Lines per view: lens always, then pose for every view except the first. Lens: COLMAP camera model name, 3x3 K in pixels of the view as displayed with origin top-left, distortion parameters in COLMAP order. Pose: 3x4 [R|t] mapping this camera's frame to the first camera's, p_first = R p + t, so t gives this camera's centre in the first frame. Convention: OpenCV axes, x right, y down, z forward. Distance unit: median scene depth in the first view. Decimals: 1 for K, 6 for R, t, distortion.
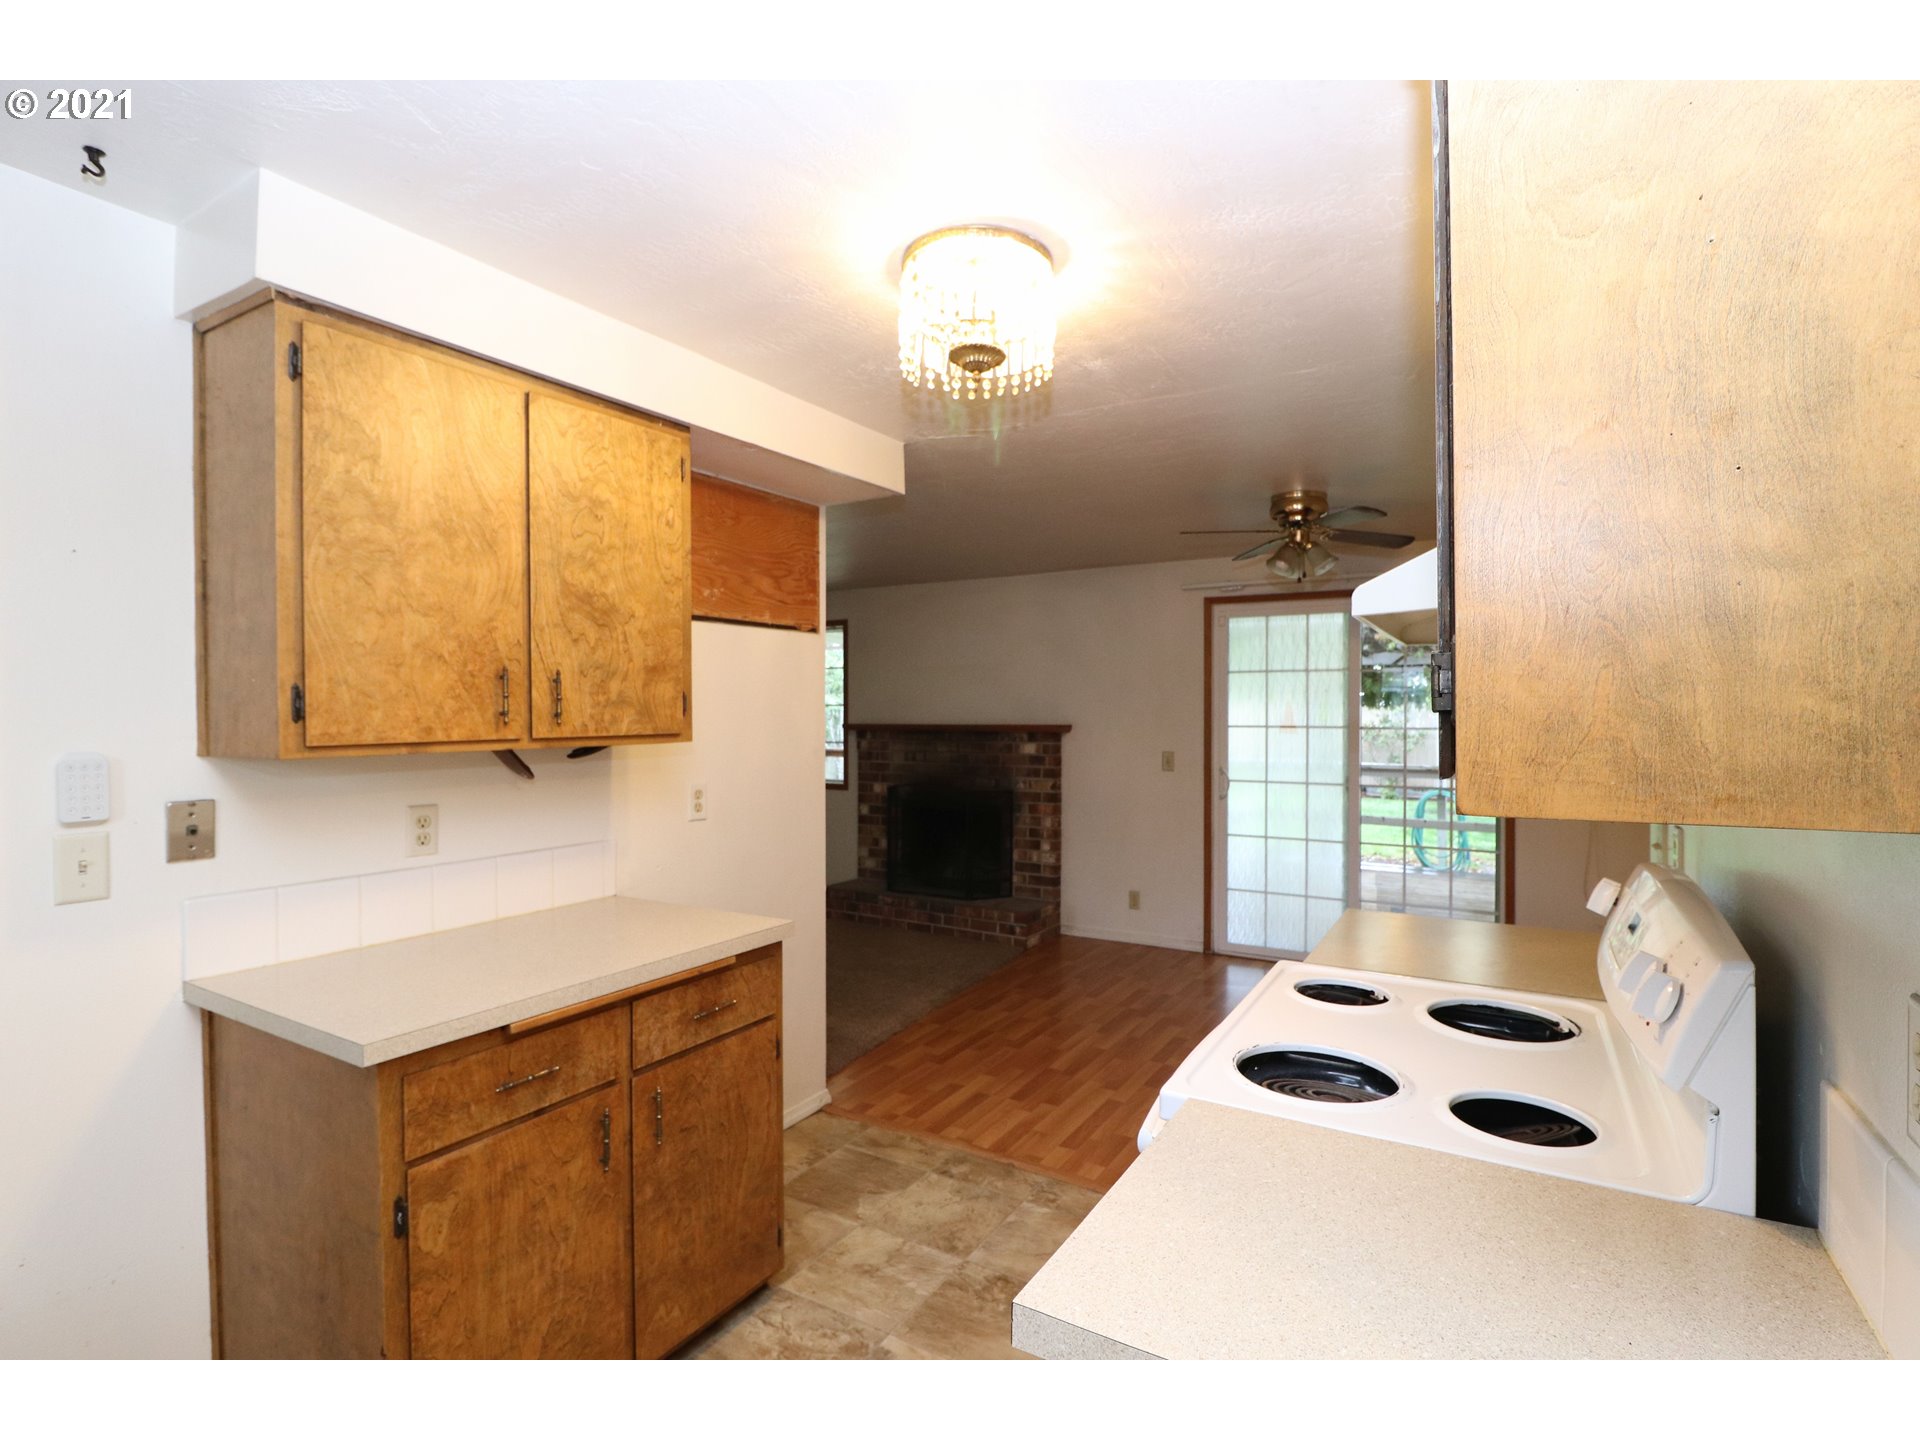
lens RADIAL K [[896.0, 0, 963.9], [0, 896.0, 705.0], [0, 0, 1]] dist [-0.026980, -0.001502]
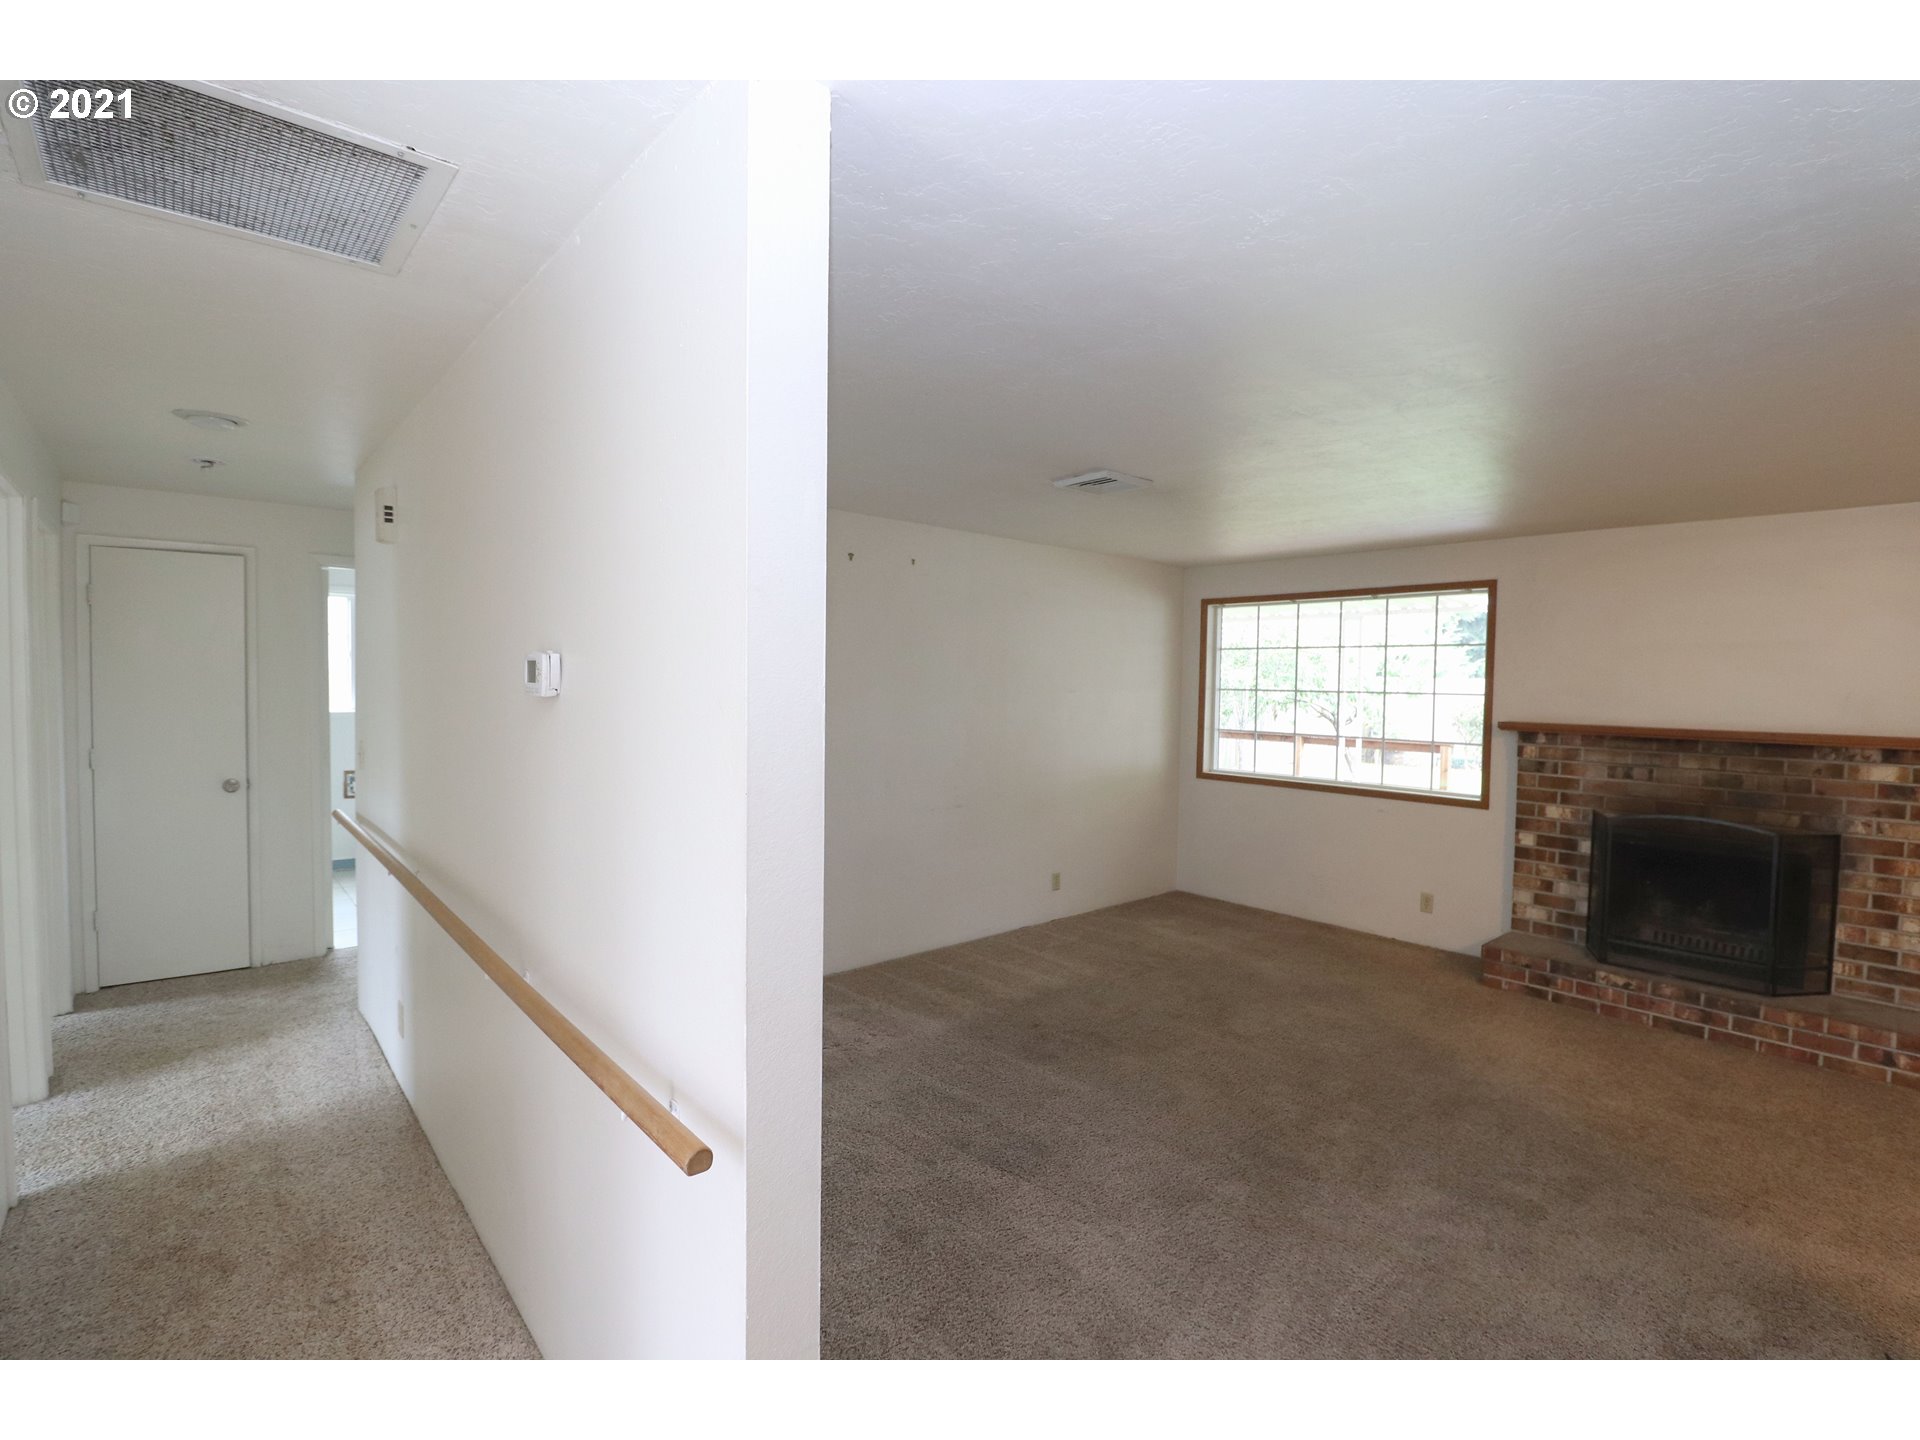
lens RADIAL K [[896.0, 0, 963.9], [0, 896.0, 705.0], [0, 0, 1]] dist [-0.026980, -0.001502]
pose [[0.950246, 0.025074, -0.310489, -0.362682], [-0.013130, 0.999093, 0.040498, -0.017697], [0.311223, -0.034406, 0.949714, 0.196114]]
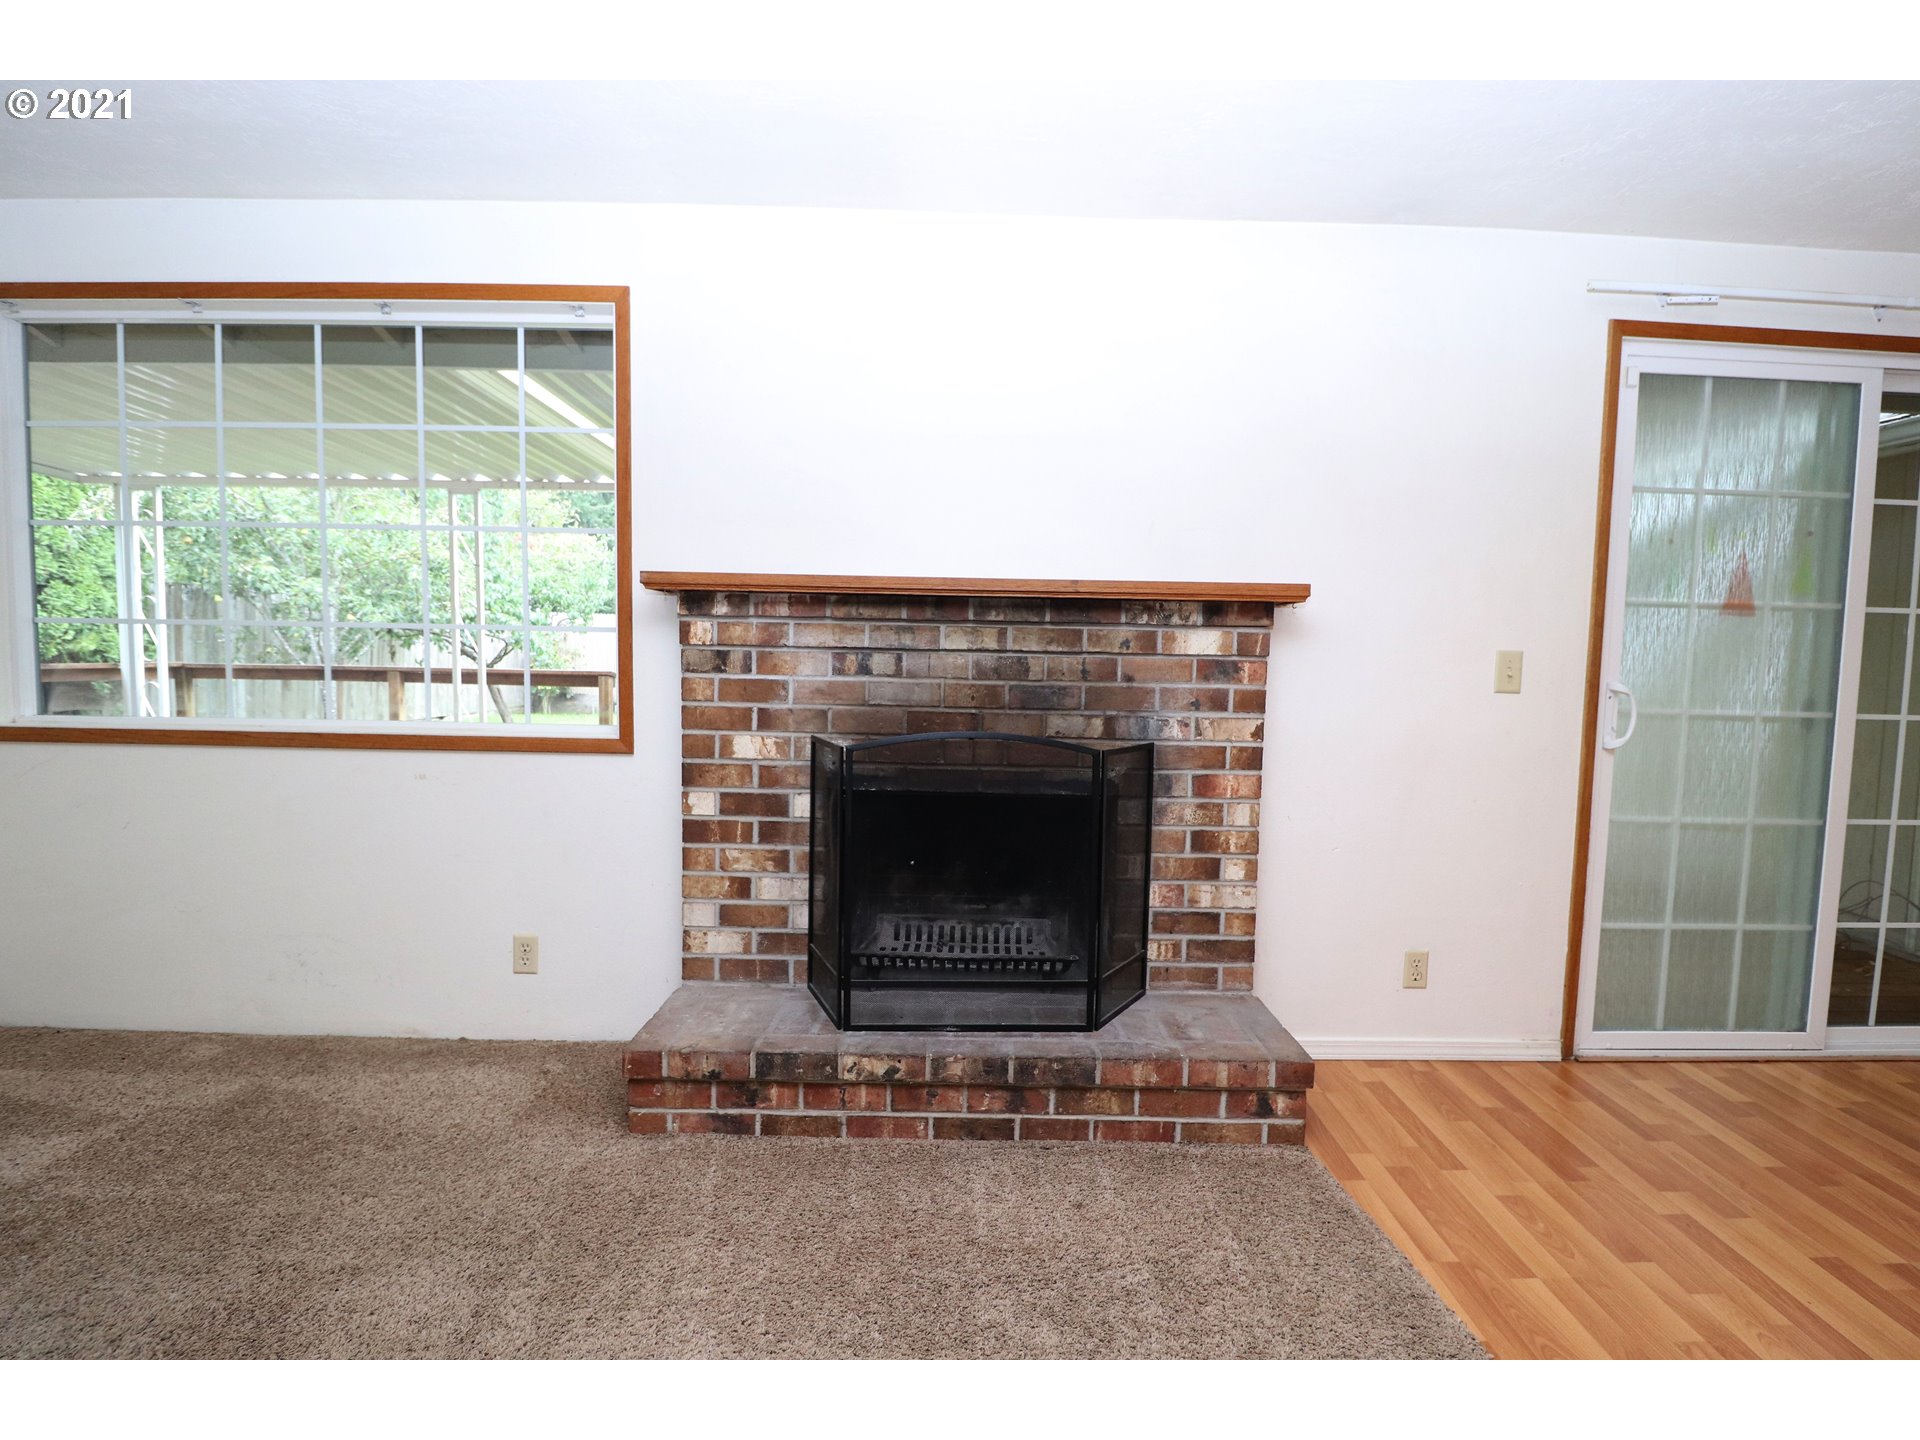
lens RADIAL K [[898.1, 0, 980.9], [0, 898.1, 716.3], [0, 0, 1]] dist [-0.010370, -0.000659]
pose [[0.854475, -0.020235, 0.519098, -0.230128], [-0.025946, 0.996332, 0.081548, 0.051018], [-0.518844, -0.083149, 0.850816, 0.690324]]
